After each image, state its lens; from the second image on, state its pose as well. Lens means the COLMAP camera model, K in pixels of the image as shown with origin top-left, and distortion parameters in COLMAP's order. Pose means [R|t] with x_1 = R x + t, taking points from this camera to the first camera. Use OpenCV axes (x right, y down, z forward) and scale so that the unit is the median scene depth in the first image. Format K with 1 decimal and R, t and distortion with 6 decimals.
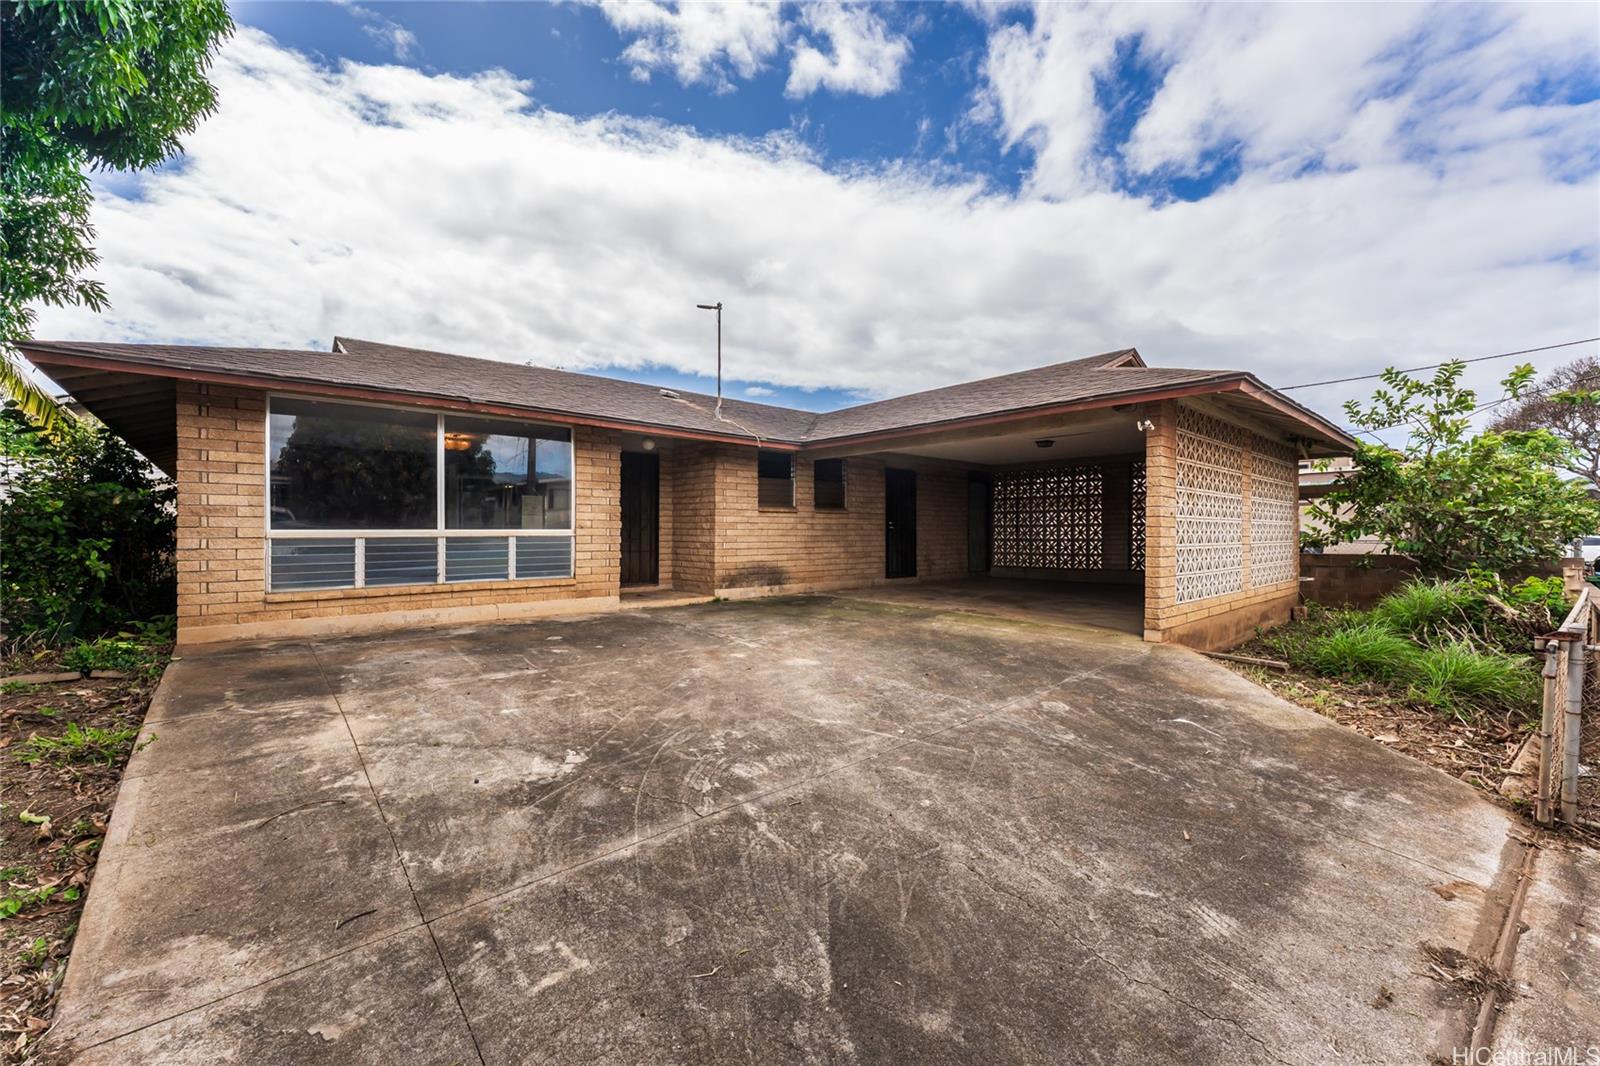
lens RADIAL K [[640.8, 0, 796.2], [0, 640.8, 535.1], [0, 0, 1]] dist [-0.003391, -0.000345]
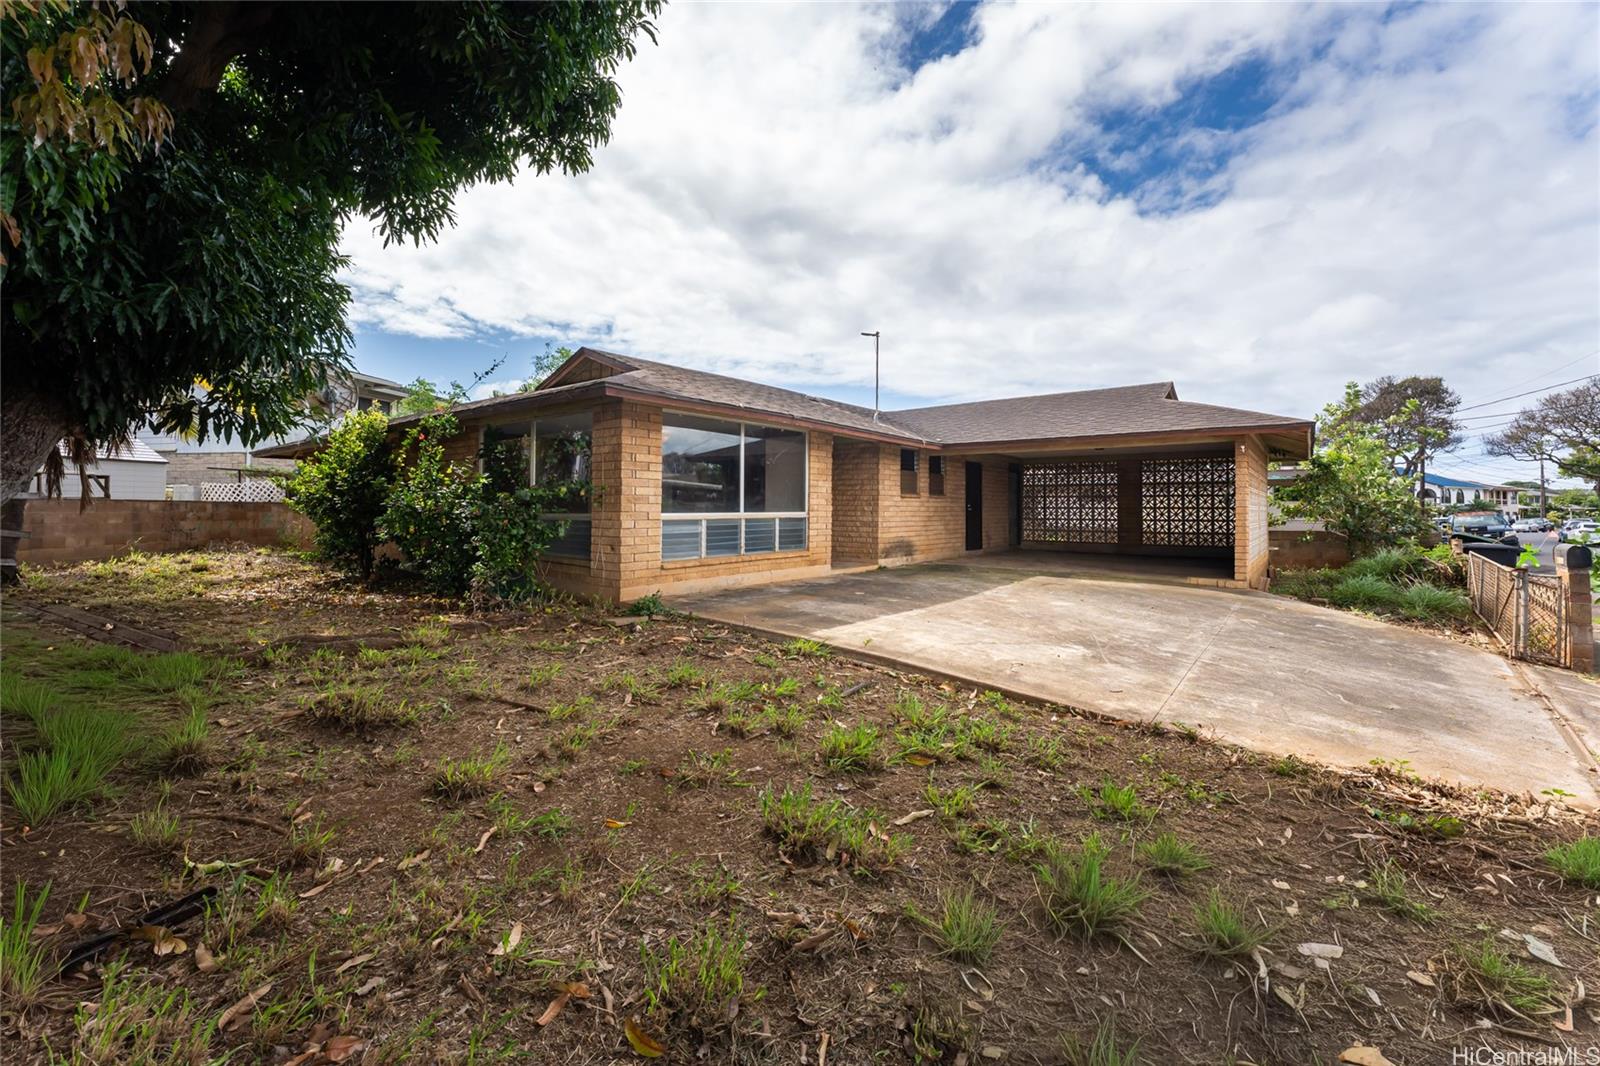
lens RADIAL K [[640.8, 0, 804.8], [0, 640.8, 521.6], [0, 0, 1]] dist [-0.003391, -0.000345]
pose [[0.985806, 0.000455, 0.167887, -0.479925], [-0.003044, 0.999880, 0.015164, -0.007812], [-0.167860, -0.015460, 0.985690, -0.215227]]
